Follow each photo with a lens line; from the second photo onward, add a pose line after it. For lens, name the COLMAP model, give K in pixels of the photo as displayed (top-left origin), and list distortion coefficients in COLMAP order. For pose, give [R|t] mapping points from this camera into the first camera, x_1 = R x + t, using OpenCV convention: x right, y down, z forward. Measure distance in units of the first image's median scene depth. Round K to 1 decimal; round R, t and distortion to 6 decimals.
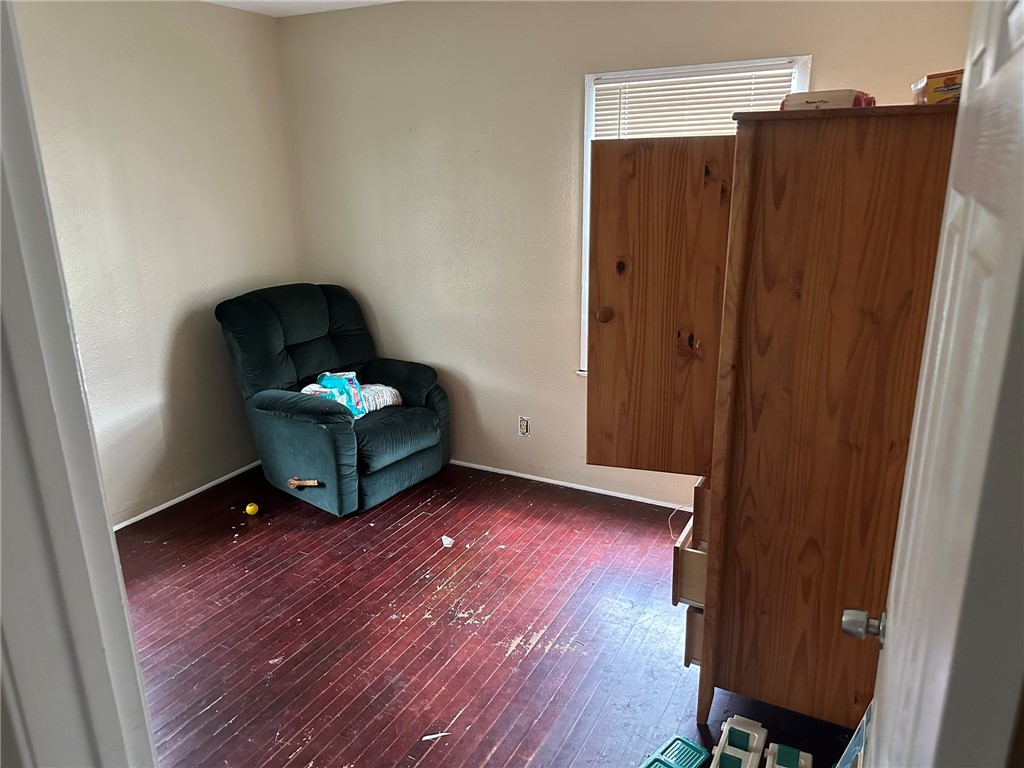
lens RADIAL K [[718.6, 0, 520.0], [0, 718.6, 384.9], [0, 0, 1]] dist [0.069694, -0.084671]
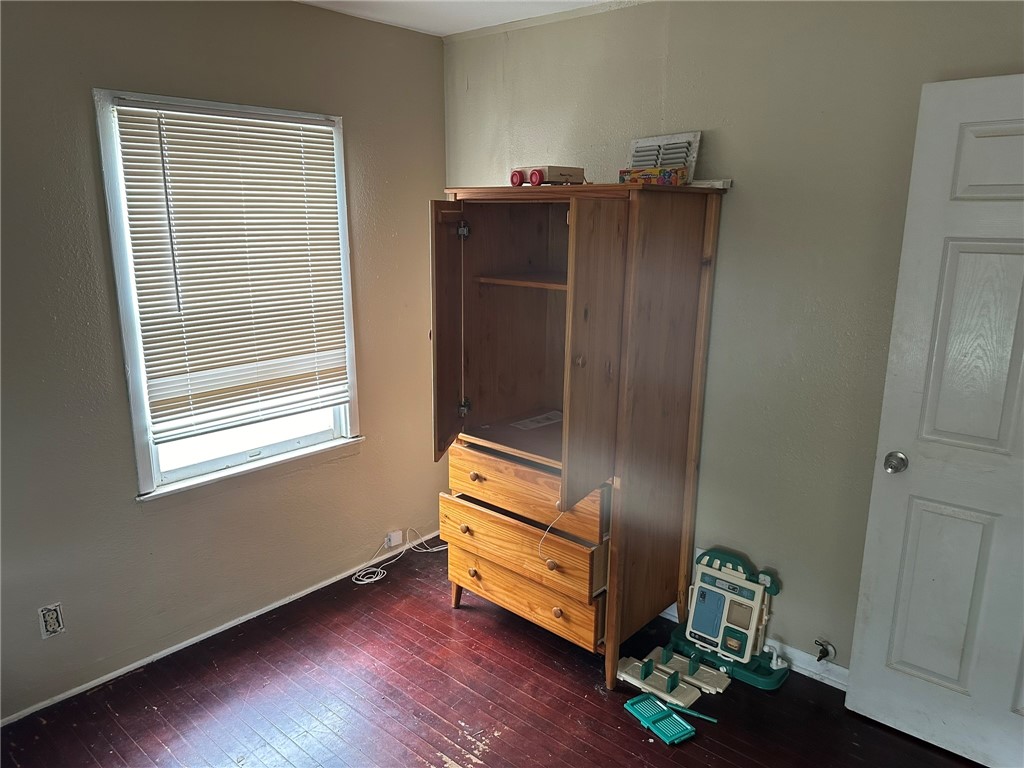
lens RADIAL K [[718.6, 0, 519.7], [0, 718.6, 380.8], [0, 0, 1]] dist [0.069694, -0.084671]
pose [[0.242290, -0.205135, 0.948269, -0.587570], [0.267597, 0.953609, 0.137917, -0.154875], [-0.932570, 0.220339, 0.285944, 0.513886]]
